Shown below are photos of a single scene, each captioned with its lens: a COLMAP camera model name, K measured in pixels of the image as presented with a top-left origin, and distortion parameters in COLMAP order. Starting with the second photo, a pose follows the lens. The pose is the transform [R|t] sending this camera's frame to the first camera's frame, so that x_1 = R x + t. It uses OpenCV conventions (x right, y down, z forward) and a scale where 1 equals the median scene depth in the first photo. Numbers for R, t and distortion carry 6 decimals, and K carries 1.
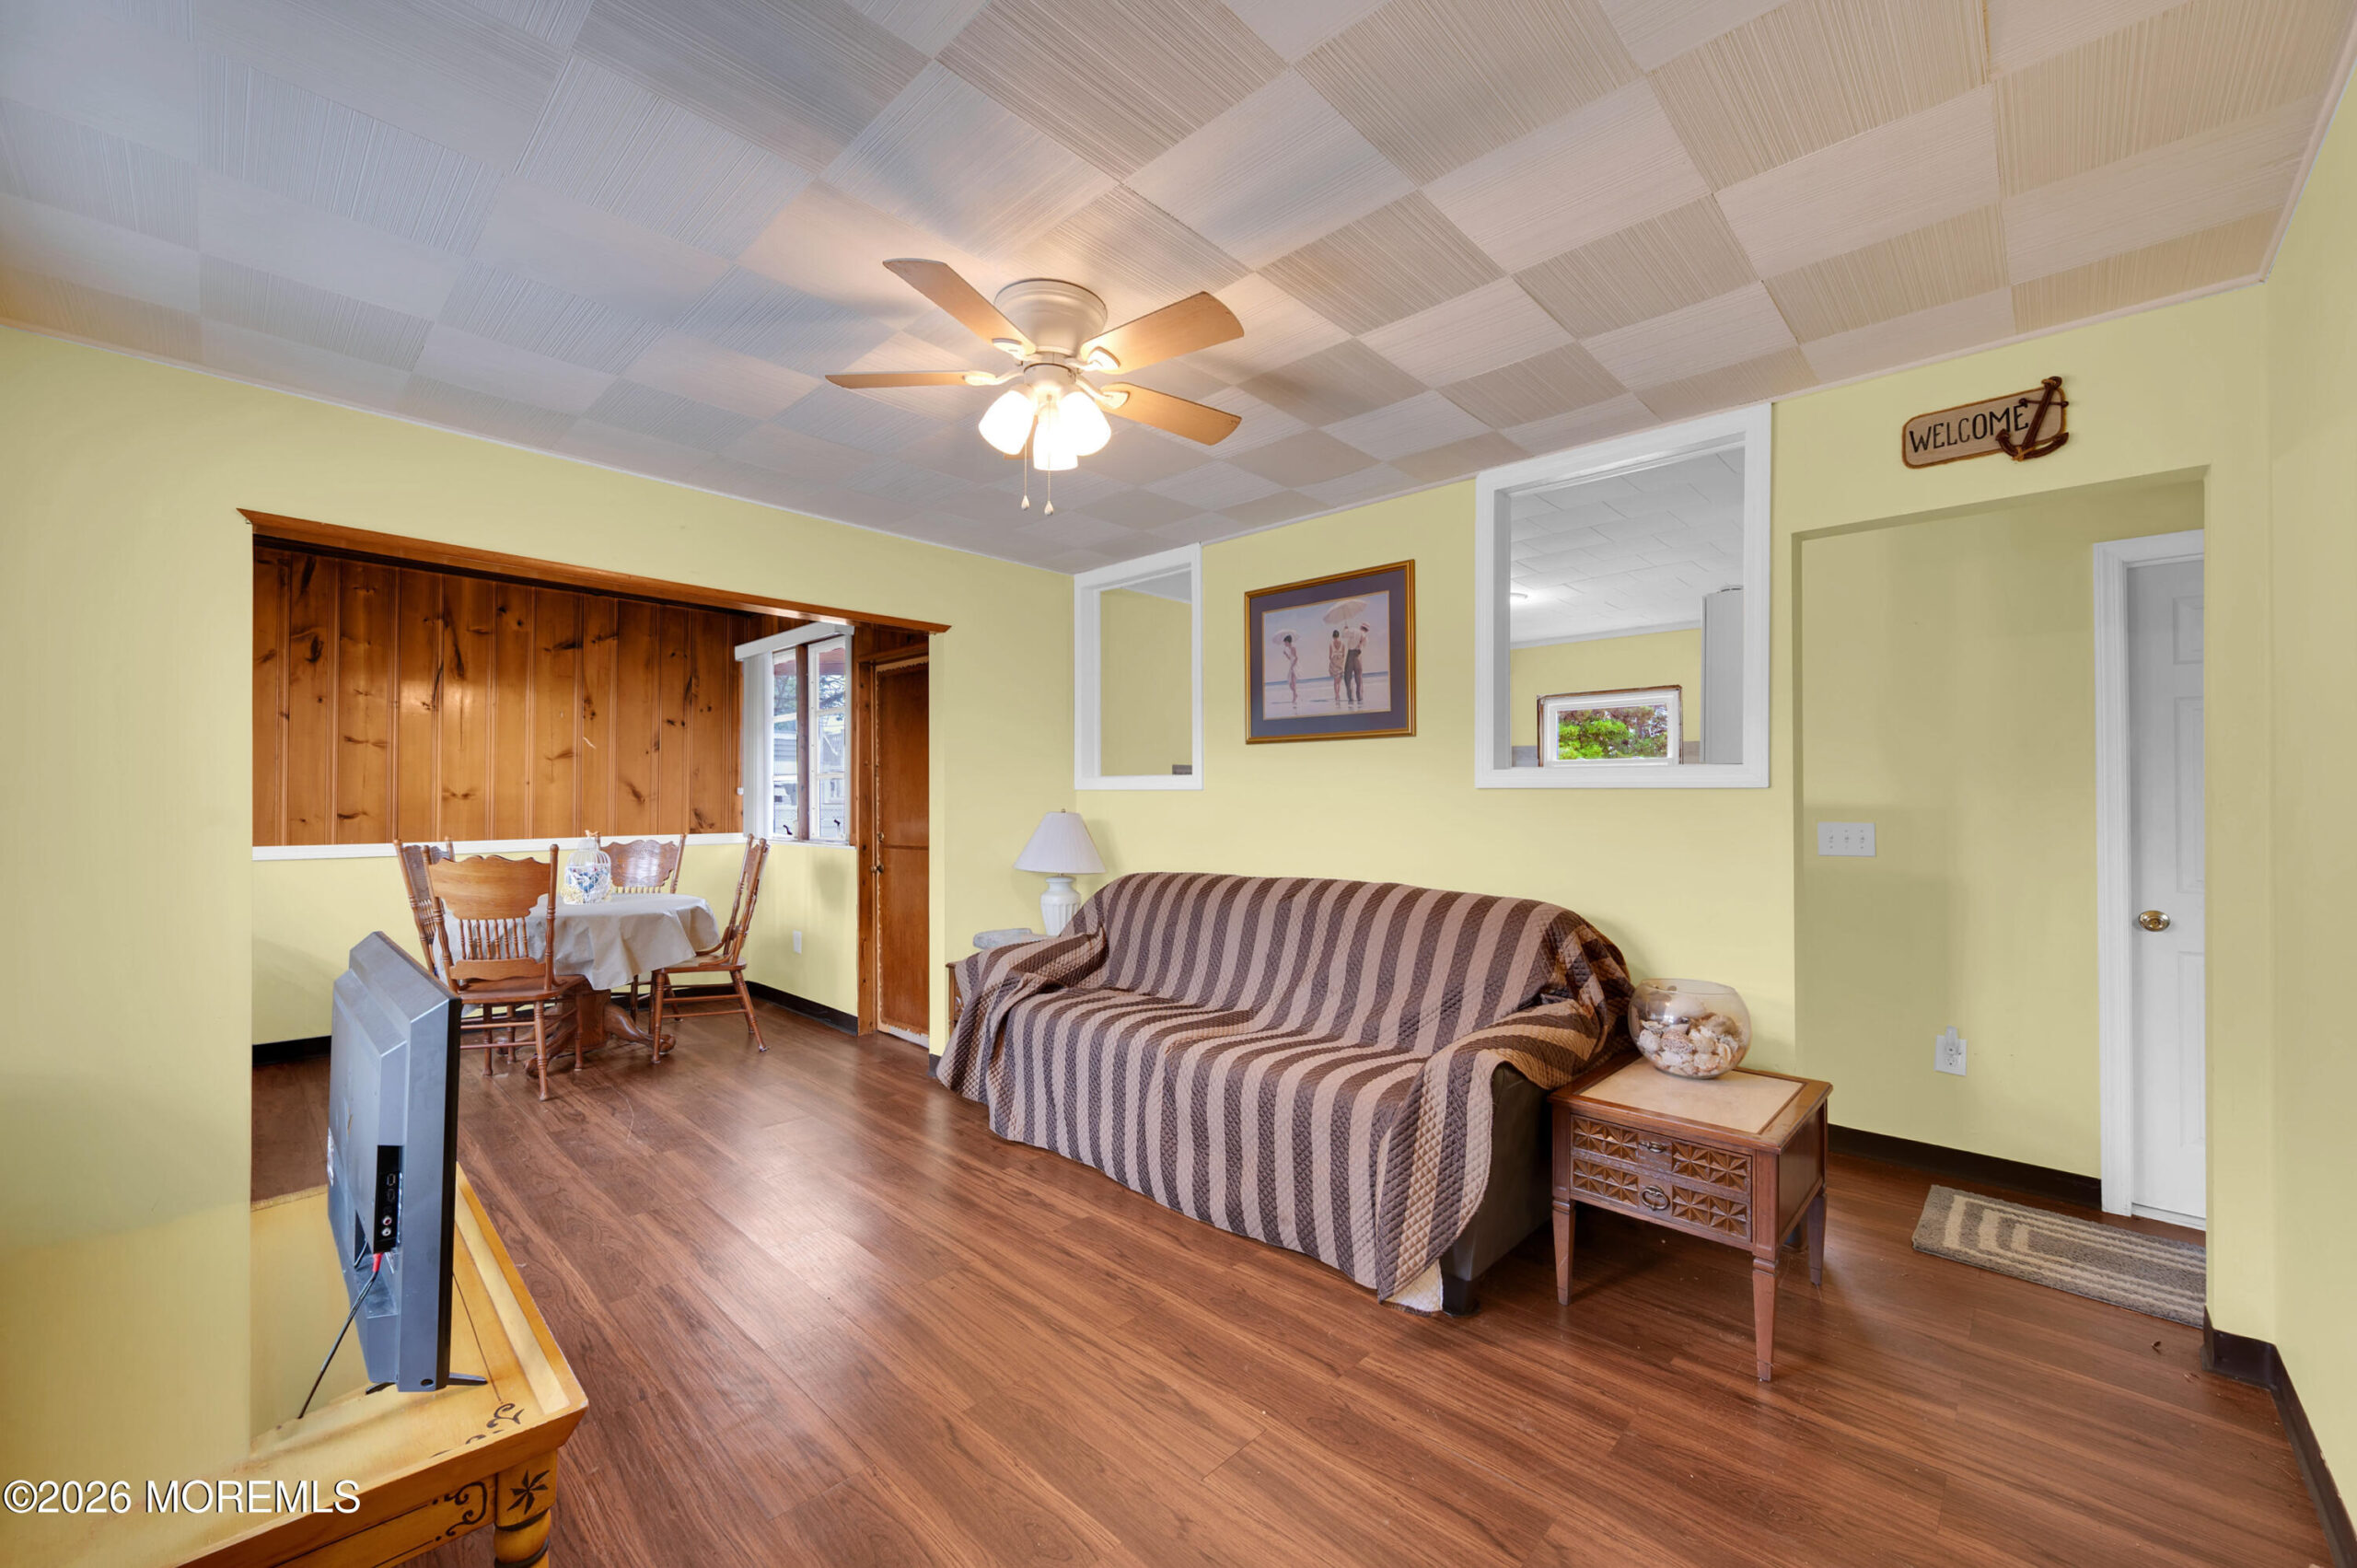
lens RADIAL K [[927.3, 0, 1180.6], [0, 927.3, 787.7], [0, 0, 1]] dist [-0.001261, -0.000581]
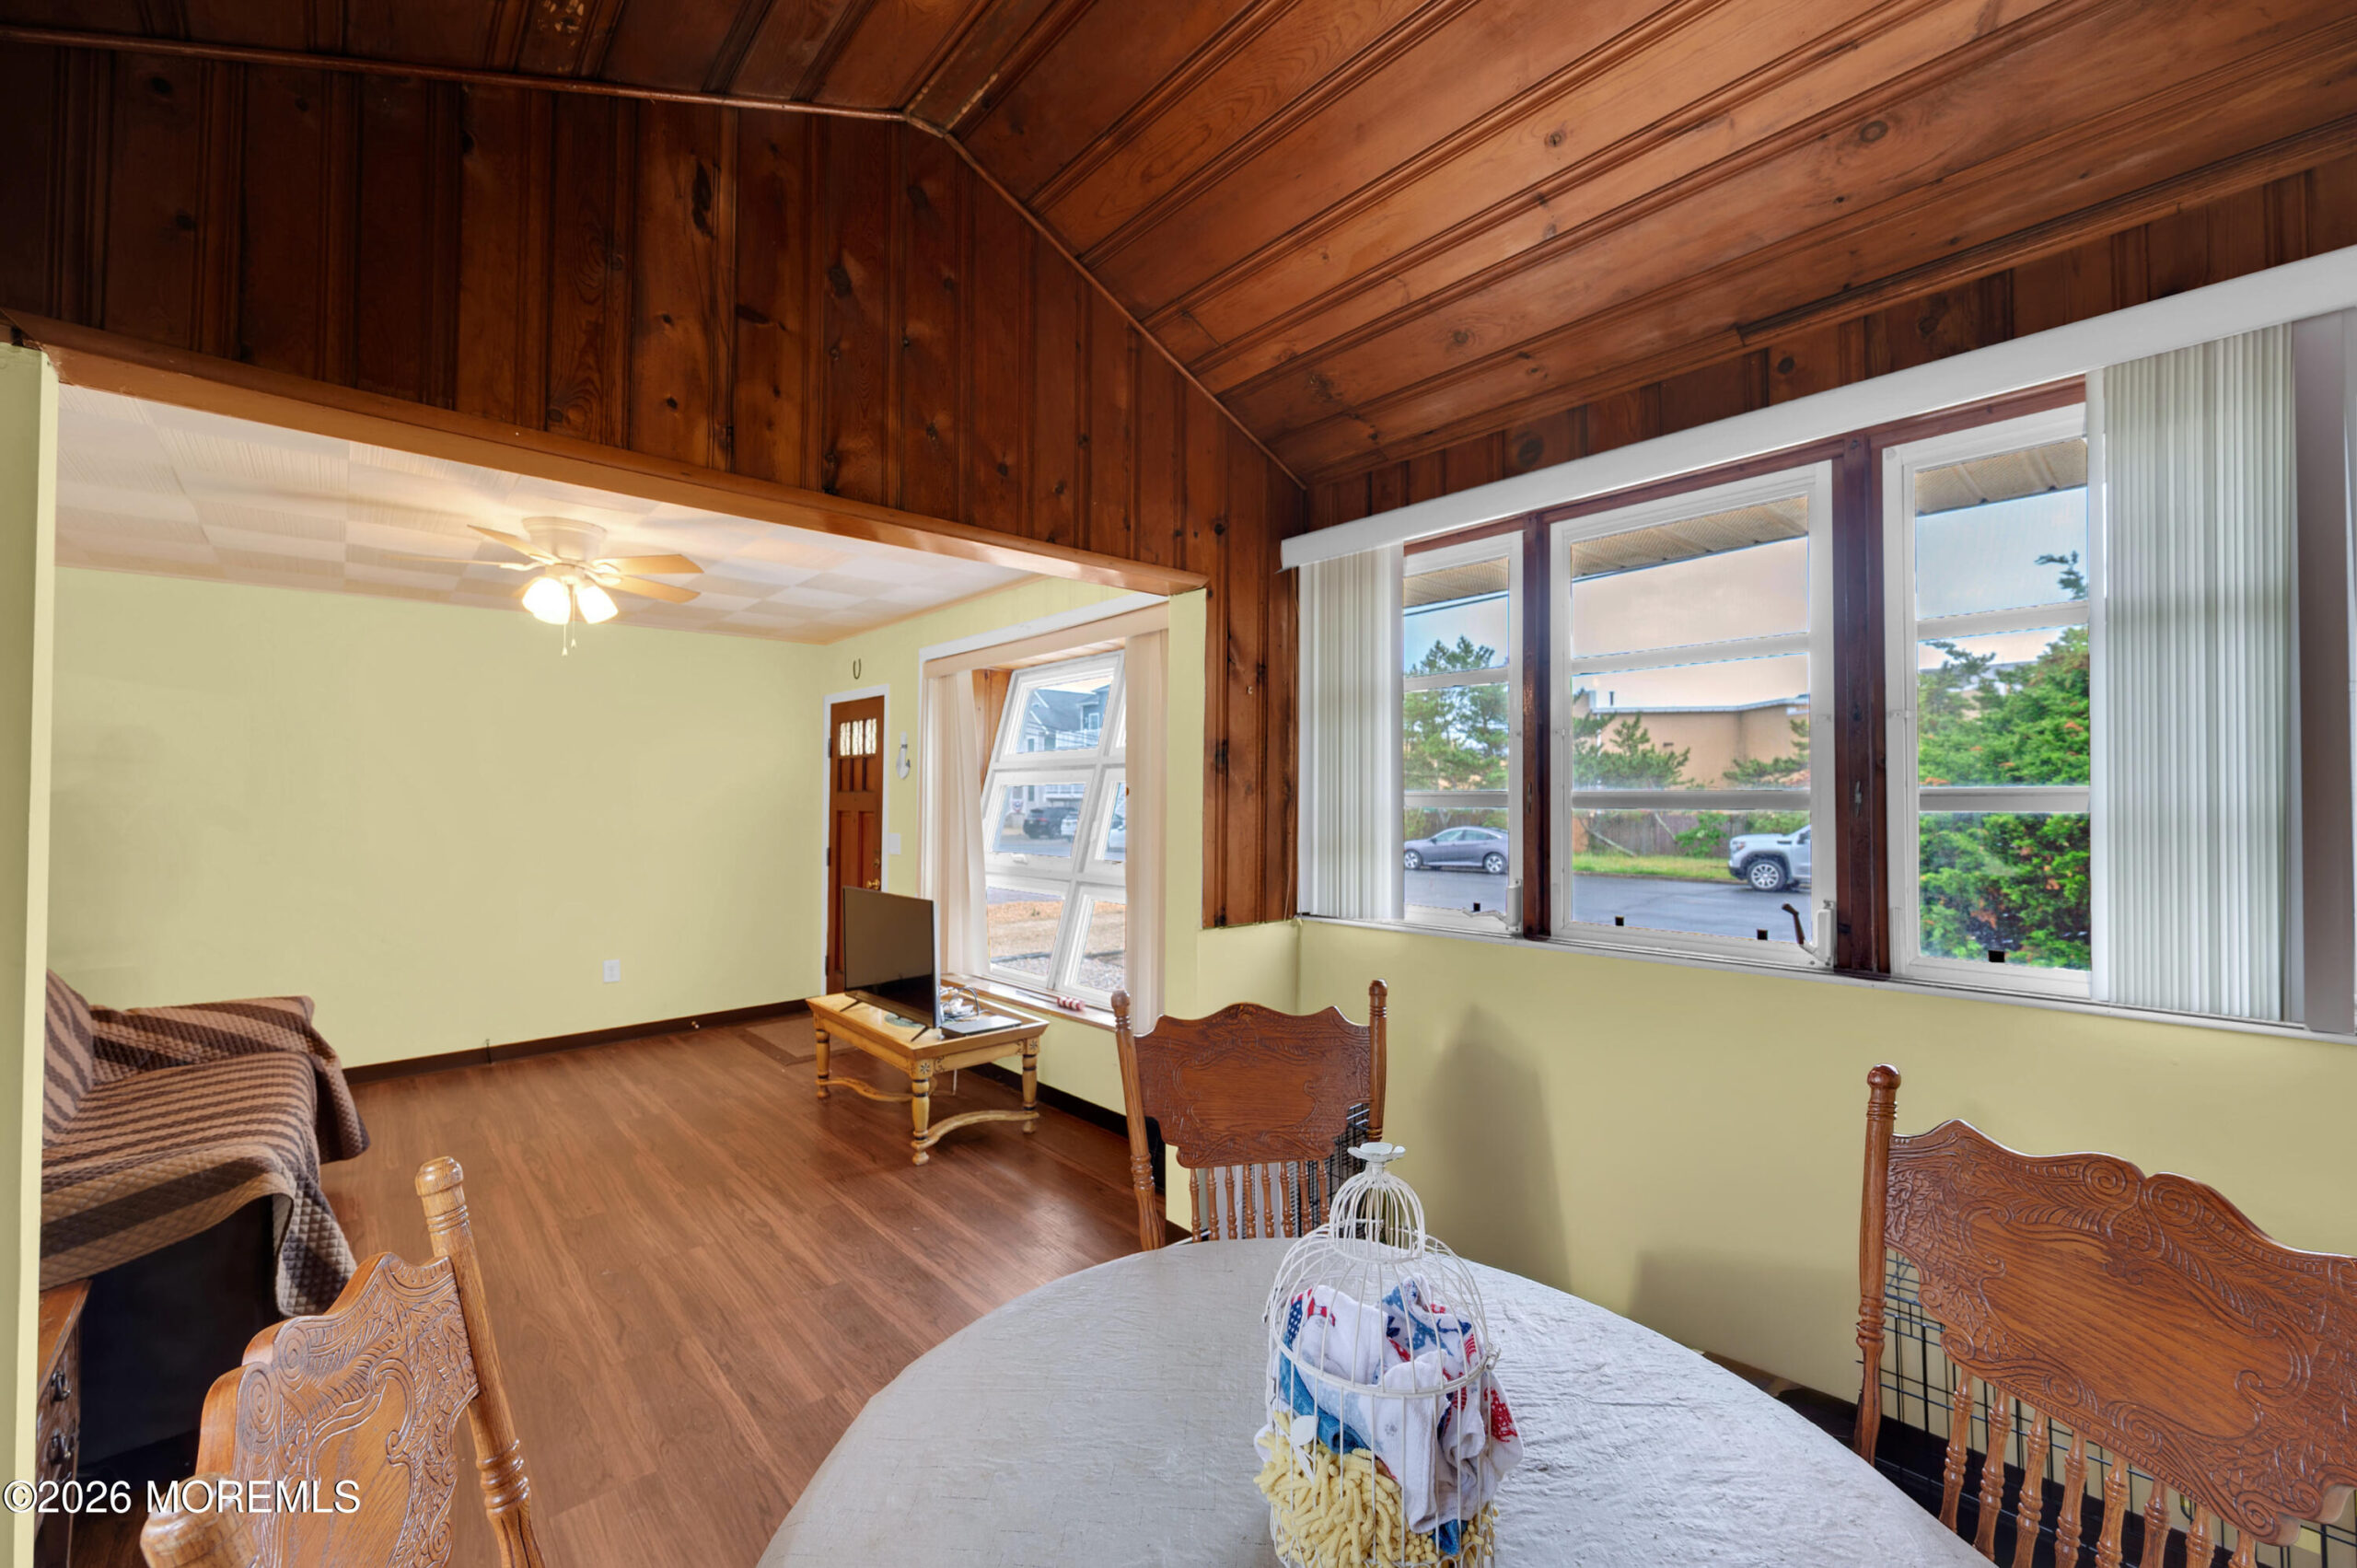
lens RADIAL K [[925.5, 0, 1178.5], [0, 925.5, 784.0], [0, 0, 1]] dist [-0.001684, -0.000455]
pose [[-0.997553, 0.003713, 0.069819, -0.598528], [0.001759, 0.999606, -0.028024, -0.014646], [-0.069896, -0.027833, -0.997166, 1.152286]]
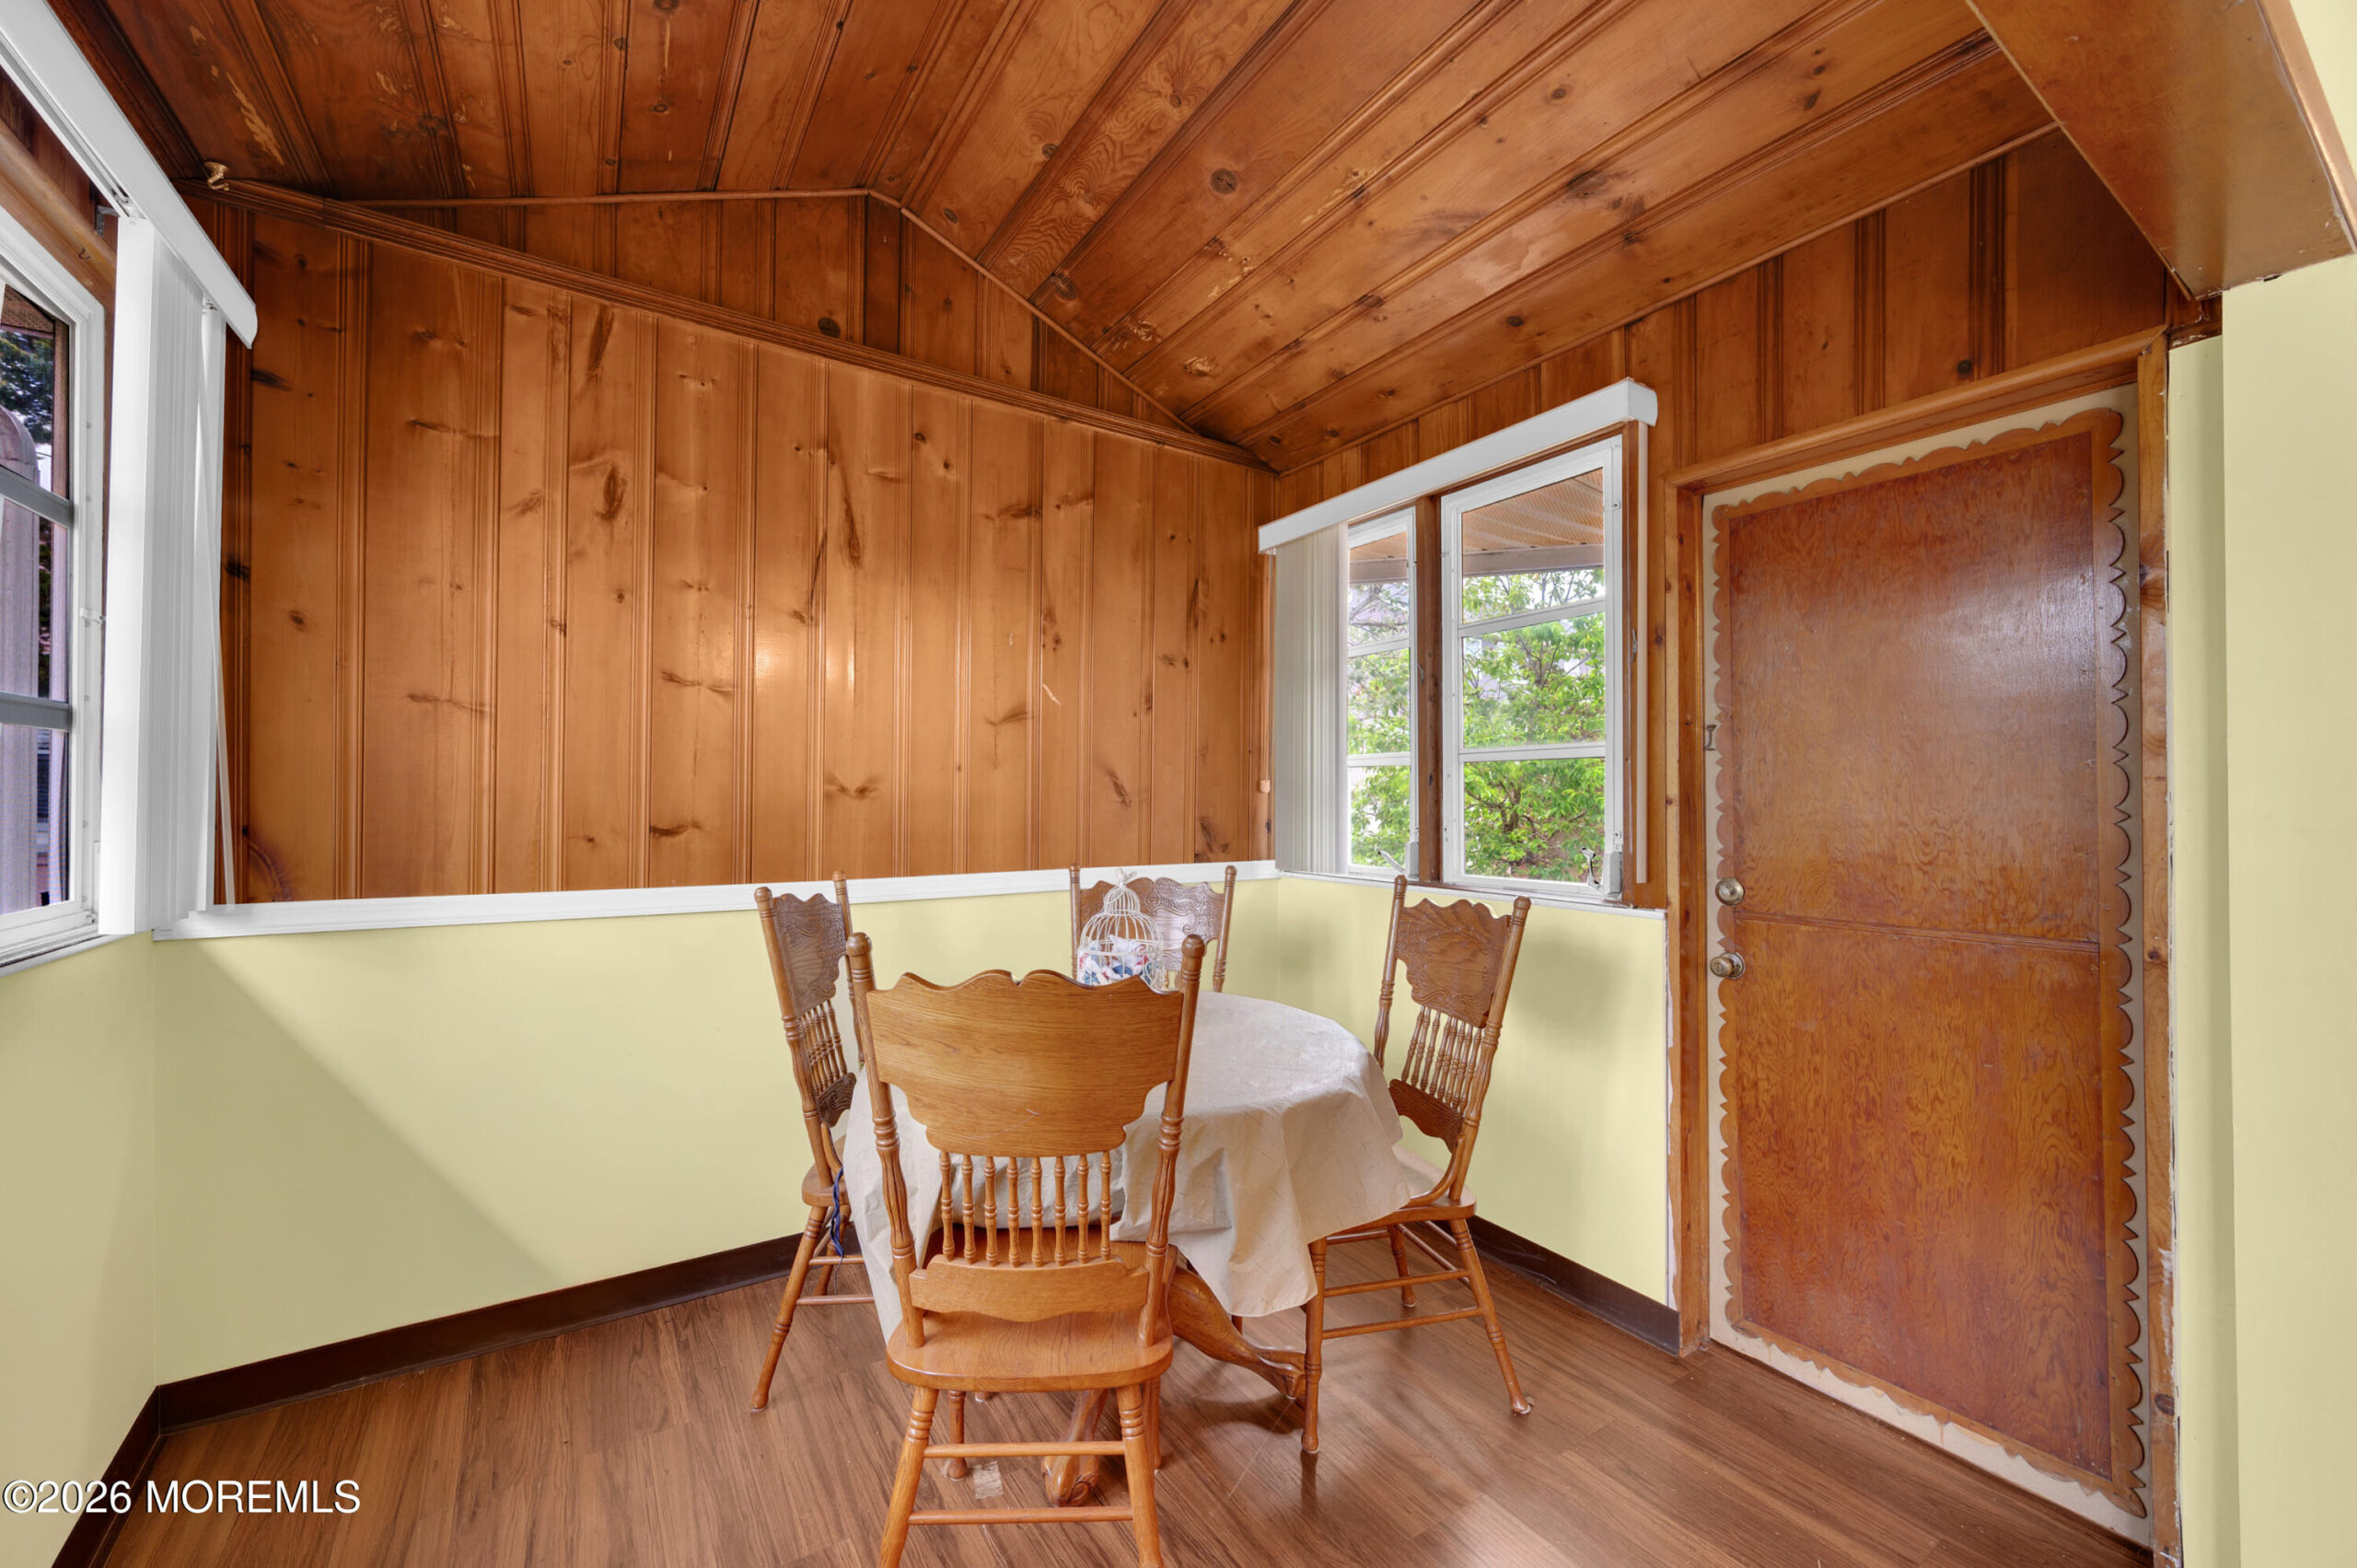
lens RADIAL K [[927.3, 0, 1180.6], [0, 927.3, 787.7], [0, 0, 1]] dist [-0.001261, -0.000581]
pose [[0.973632, 0.001898, -0.228116, -0.495676], [-0.002335, 0.999996, -0.001646, 0.007178], [0.228112, 0.002135, 0.973632, 0.553751]]
